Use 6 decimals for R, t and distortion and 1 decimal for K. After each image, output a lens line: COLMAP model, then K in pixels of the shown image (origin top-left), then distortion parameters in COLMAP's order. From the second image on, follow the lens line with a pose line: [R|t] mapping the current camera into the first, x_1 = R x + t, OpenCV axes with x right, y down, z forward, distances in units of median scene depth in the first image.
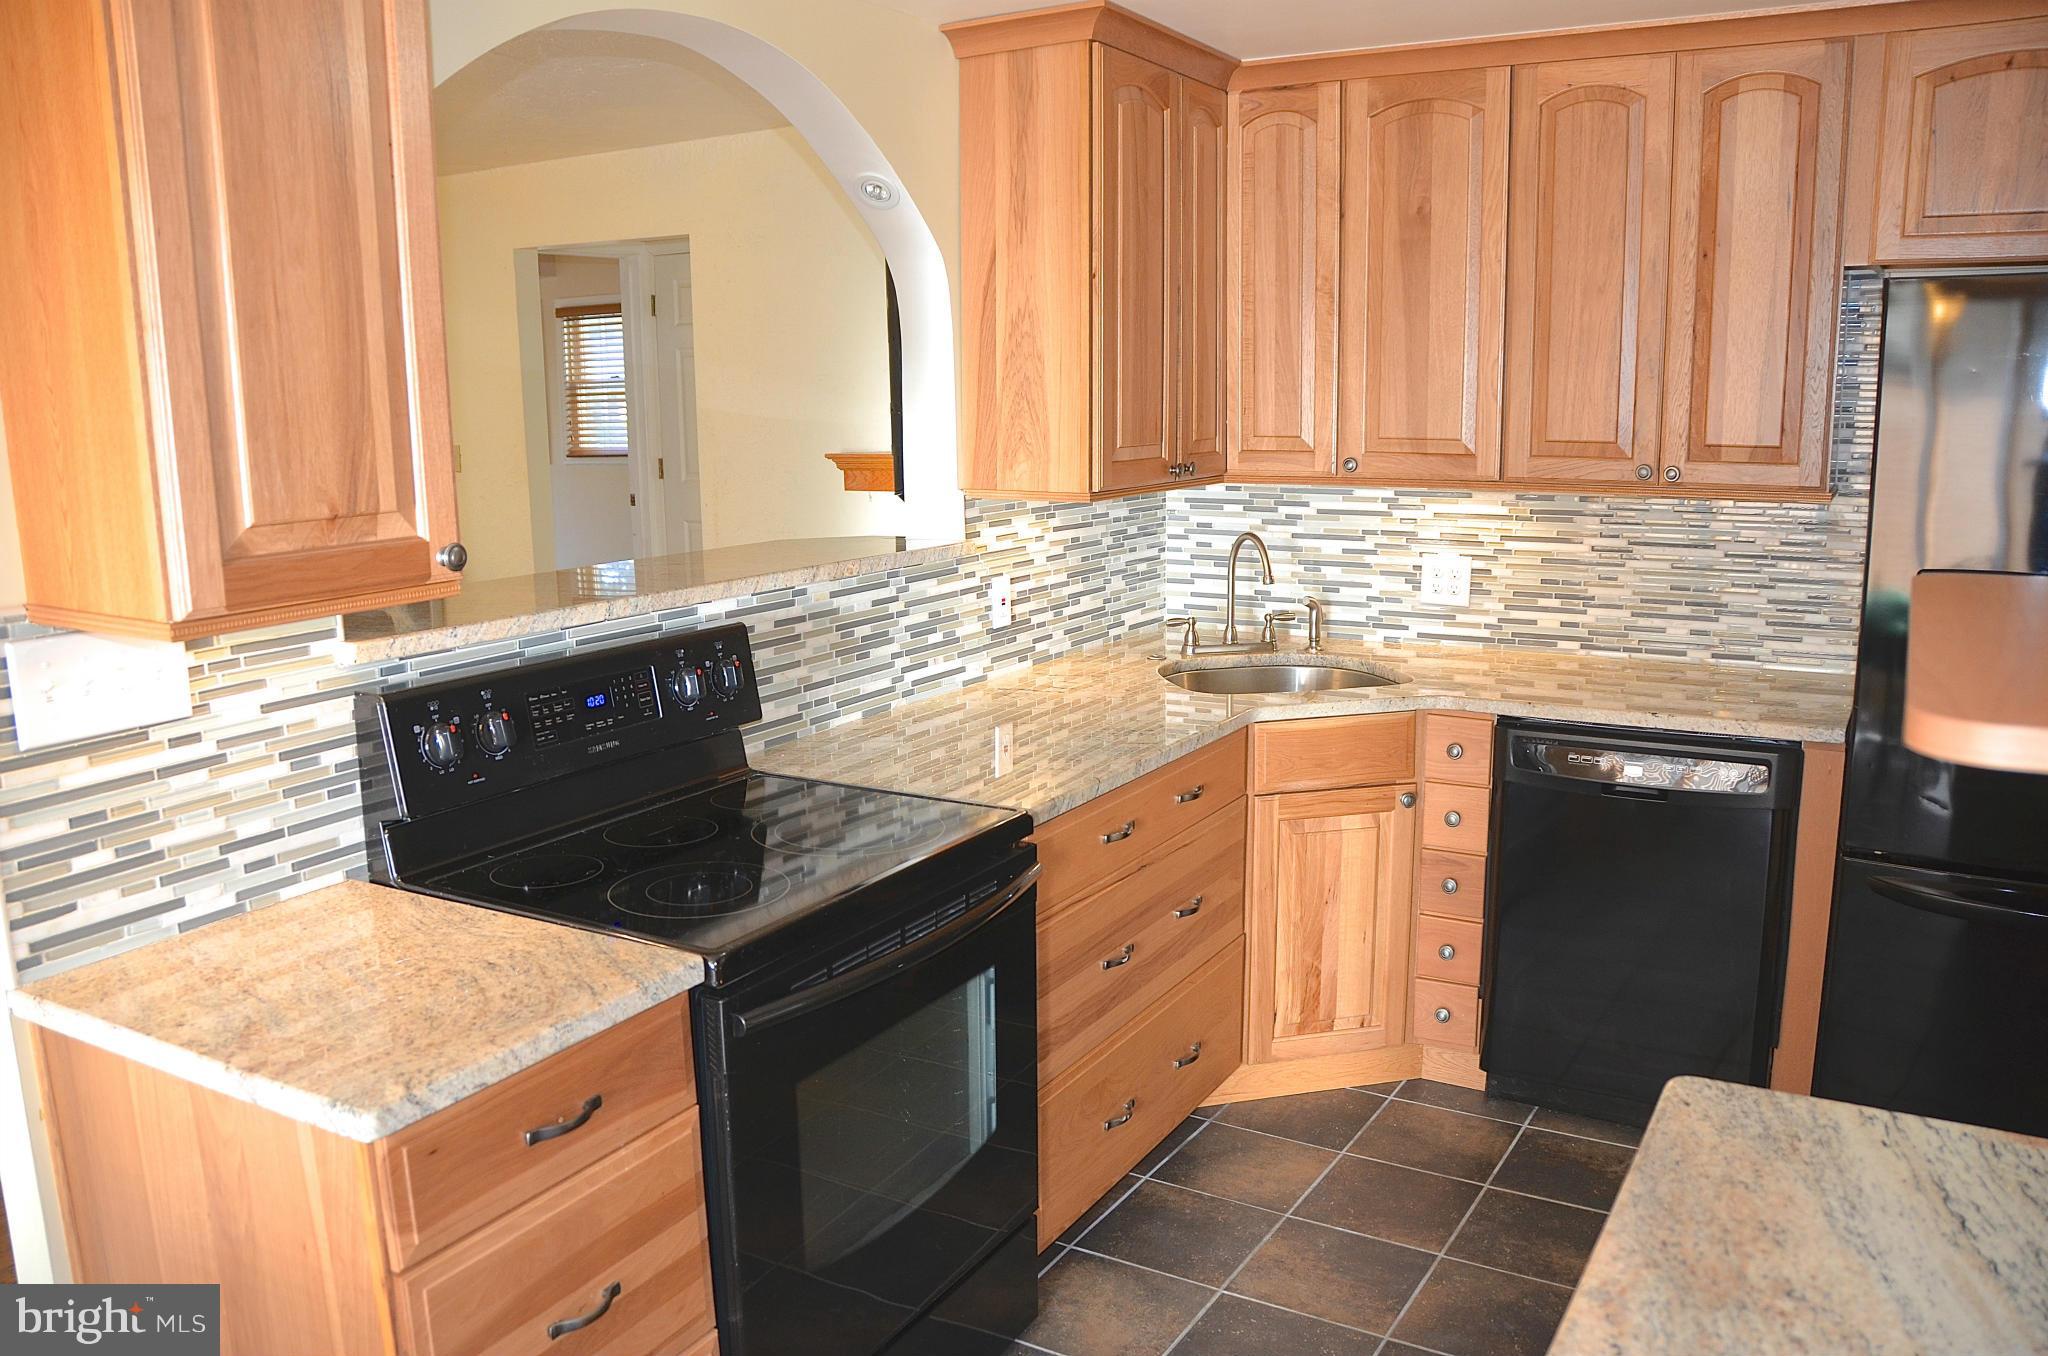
lens RADIAL K [[1588.9, 0, 1018.1], [0, 1588.9, 694.1], [0, 0, 1]] dist [-0.159754, 0.114234]
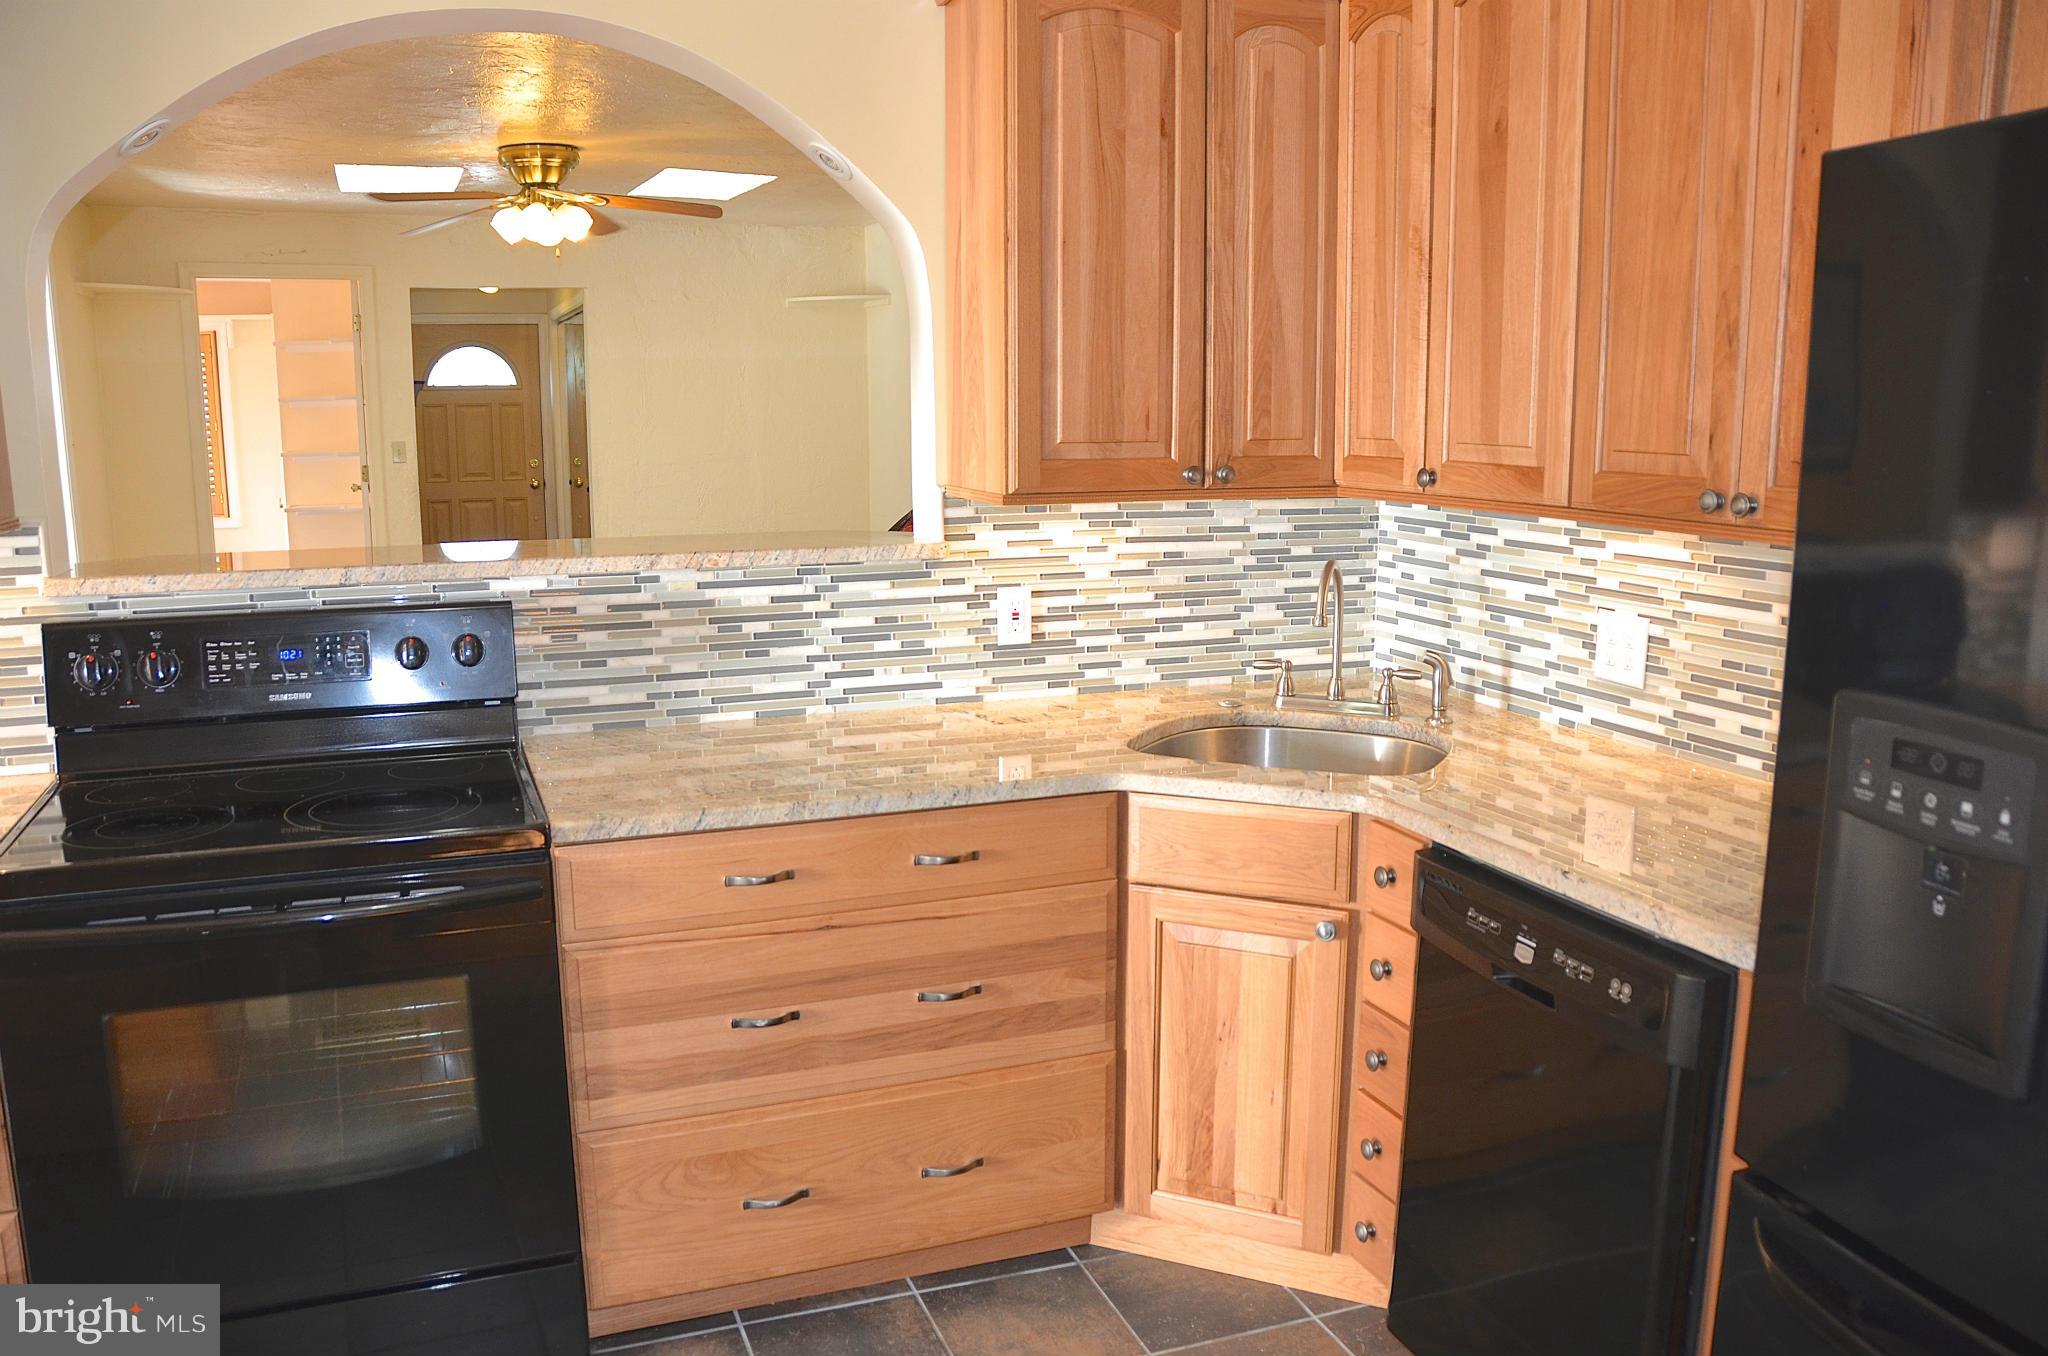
lens RADIAL K [[1588.9, 0, 1018.1], [0, 1588.9, 694.1], [0, 0, 1]] dist [-0.159754, 0.114234]
pose [[0.787217, 0.122629, -0.604361, 0.525484], [-0.124535, 0.991450, 0.038957, -0.049307], [0.603971, 0.044596, 0.795758, 0.299051]]
